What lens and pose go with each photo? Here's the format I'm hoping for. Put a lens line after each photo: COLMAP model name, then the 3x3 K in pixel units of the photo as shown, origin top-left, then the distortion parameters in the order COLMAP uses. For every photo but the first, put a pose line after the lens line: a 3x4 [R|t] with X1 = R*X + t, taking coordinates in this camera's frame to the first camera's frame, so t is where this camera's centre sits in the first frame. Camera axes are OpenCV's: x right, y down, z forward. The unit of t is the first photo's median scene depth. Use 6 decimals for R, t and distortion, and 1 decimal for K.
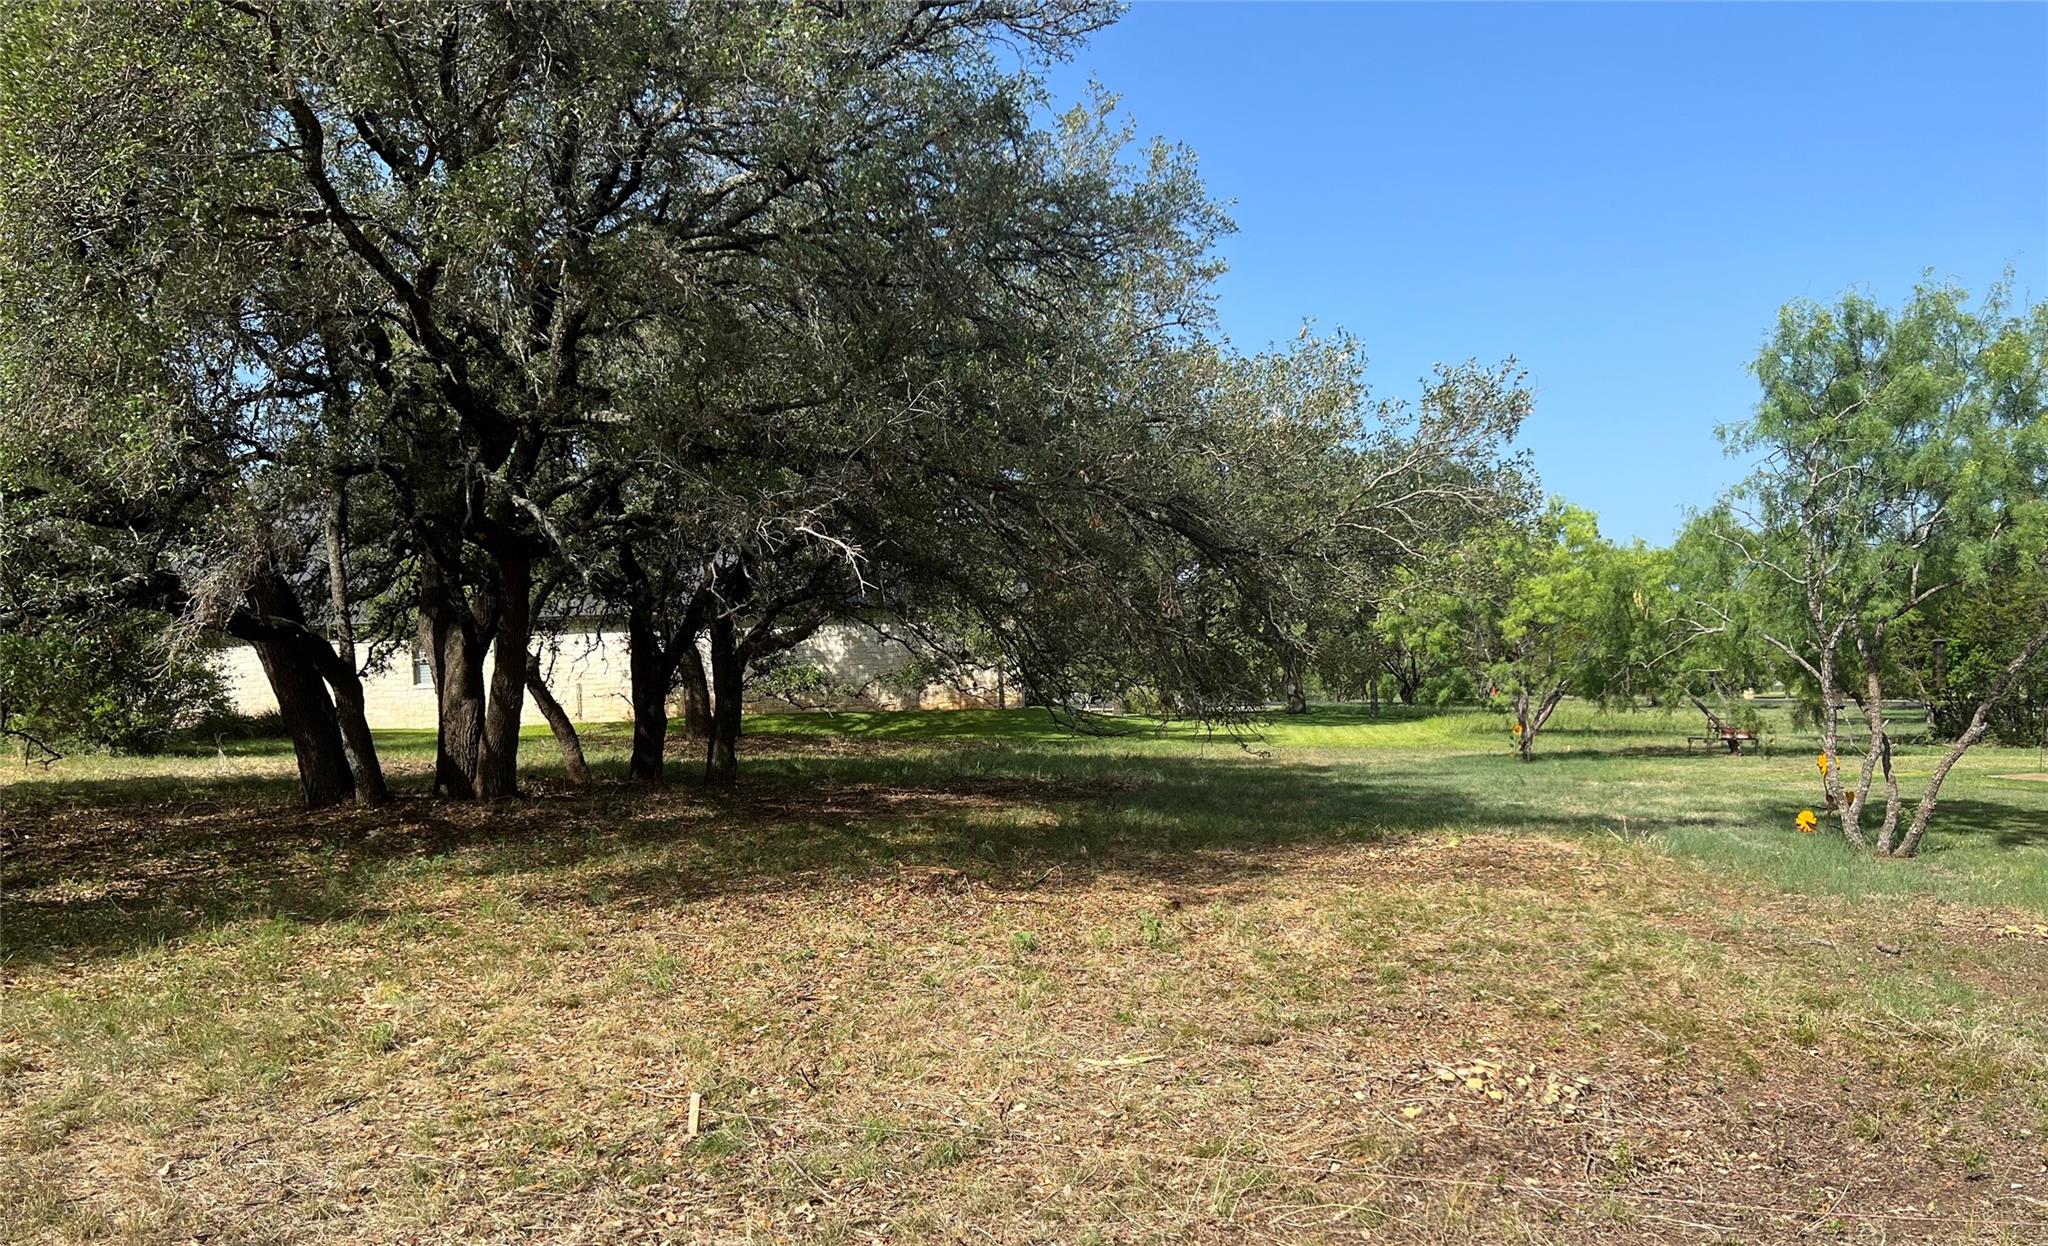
lens RADIAL K [[1527.3, 0, 1018.0], [0, 1527.3, 767.1], [0, 0, 1]] dist [0.074209, -0.094589]
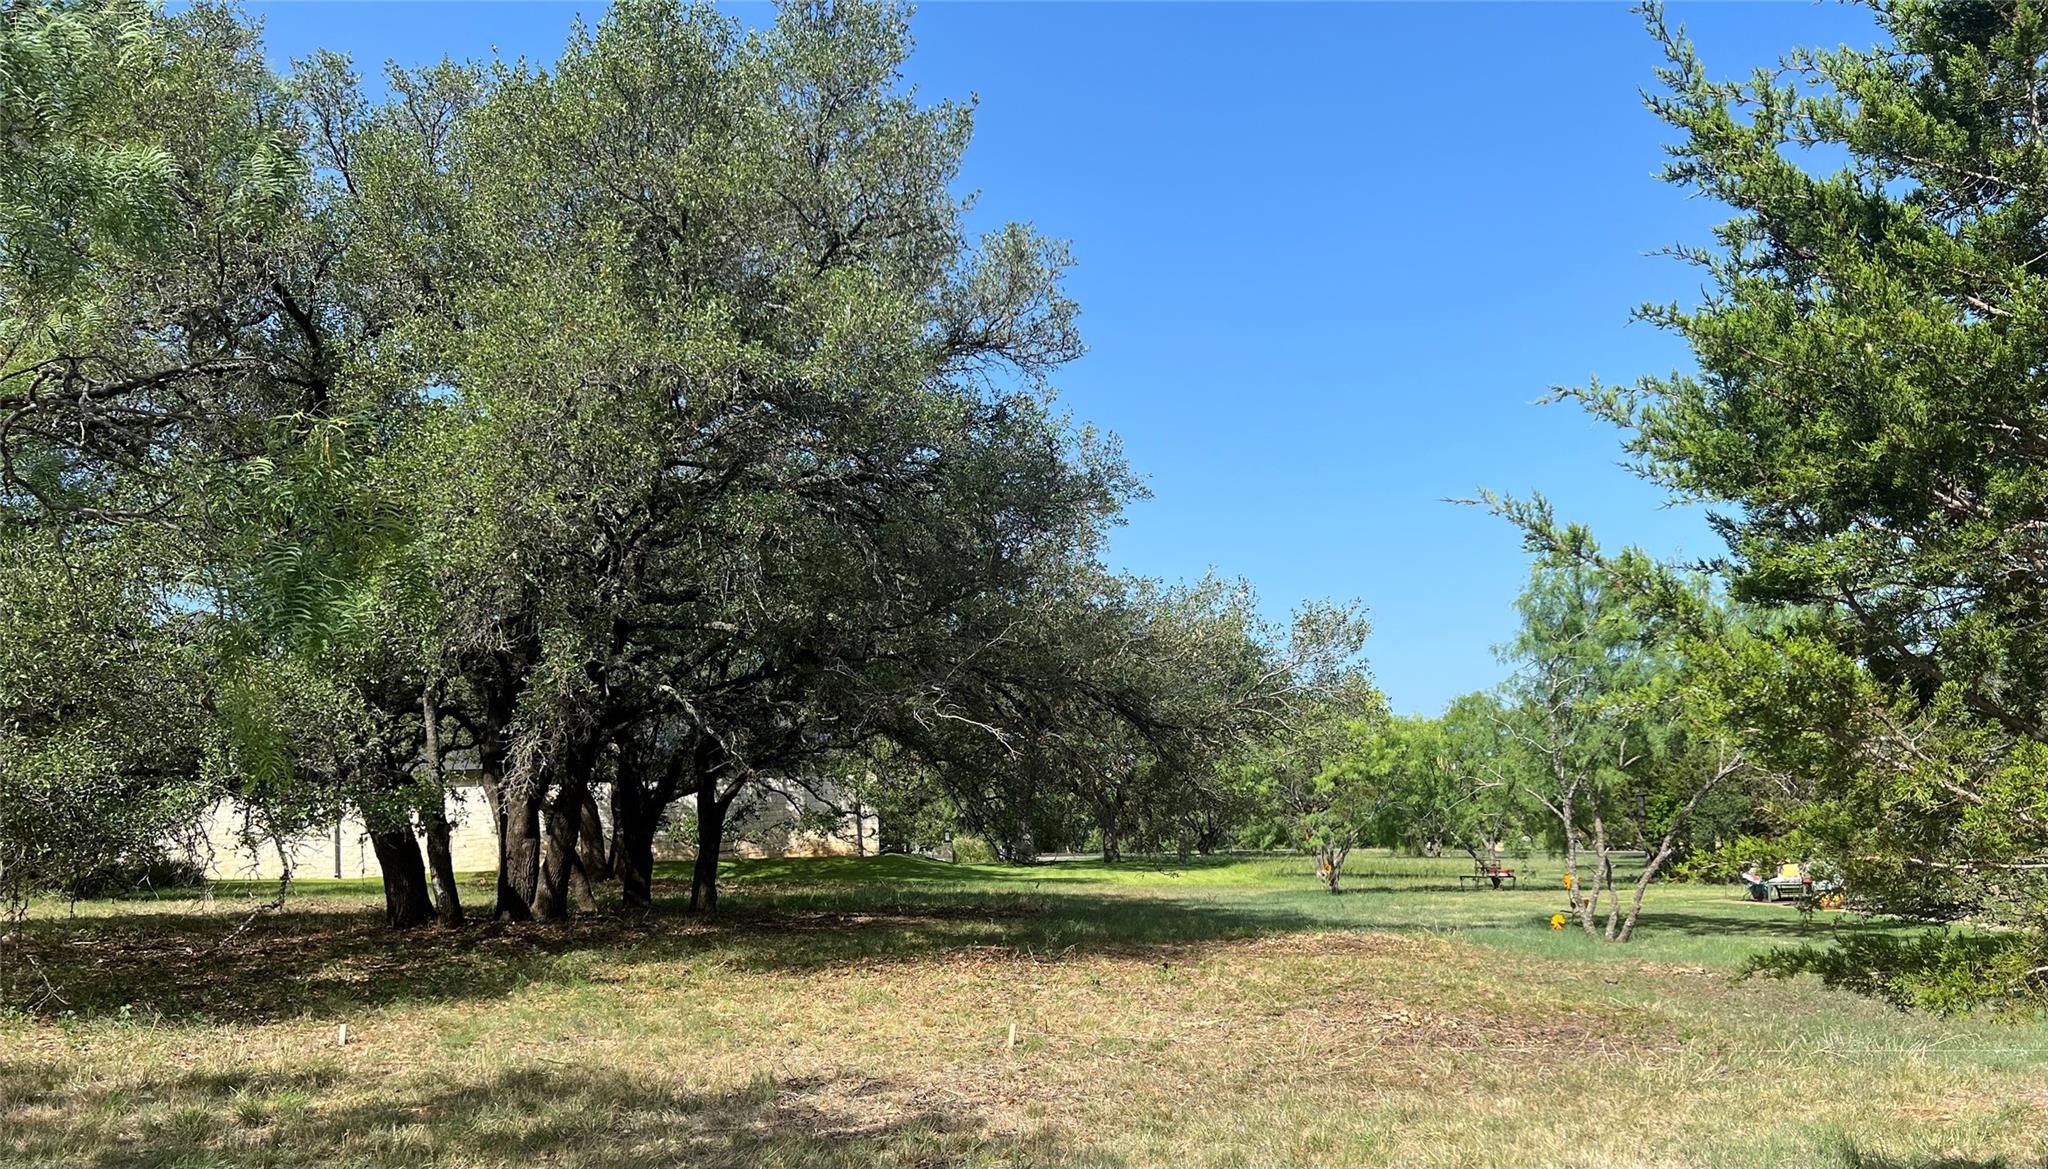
lens RADIAL K [[1539.6, 0, 1022.4], [0, 1539.6, 787.5], [0, 0, 1]] dist [0.079446, -0.094594]
pose [[0.989365, 0.002681, 0.145433, -0.125294], [0.010187, 0.996098, -0.087665, 0.022914], [-0.145100, 0.088214, 0.985477, -0.232092]]
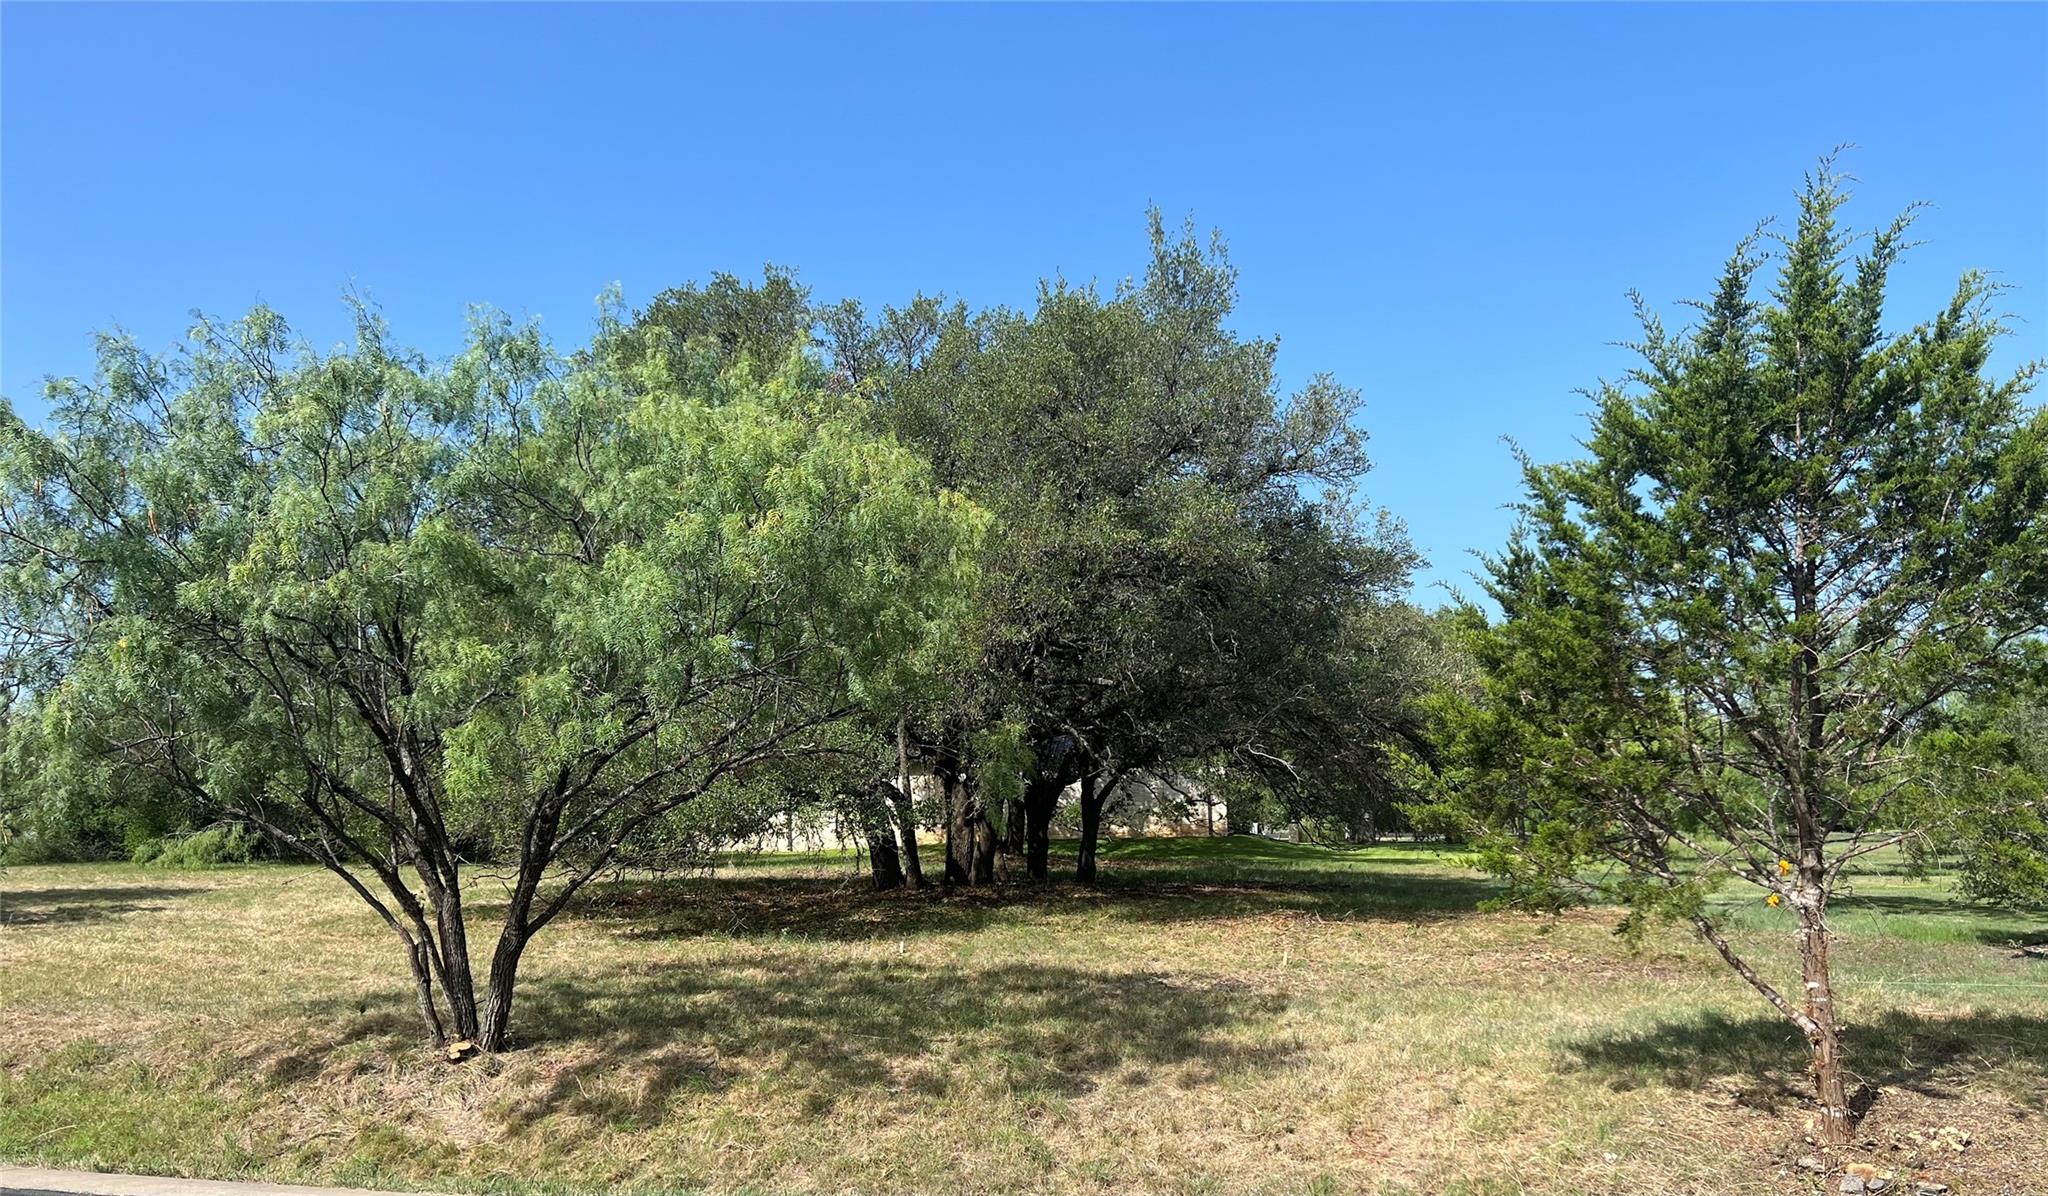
lens RADIAL K [[1537.1, 0, 1001.2], [0, 1537.1, 801.8], [0, 0, 1]] dist [0.073126, -0.072203]
pose [[0.995018, 0.002477, -0.099664, -0.125273], [-0.008666, 0.998056, -0.061716, 0.027706], [0.099318, 0.062272, 0.993105, -0.582350]]
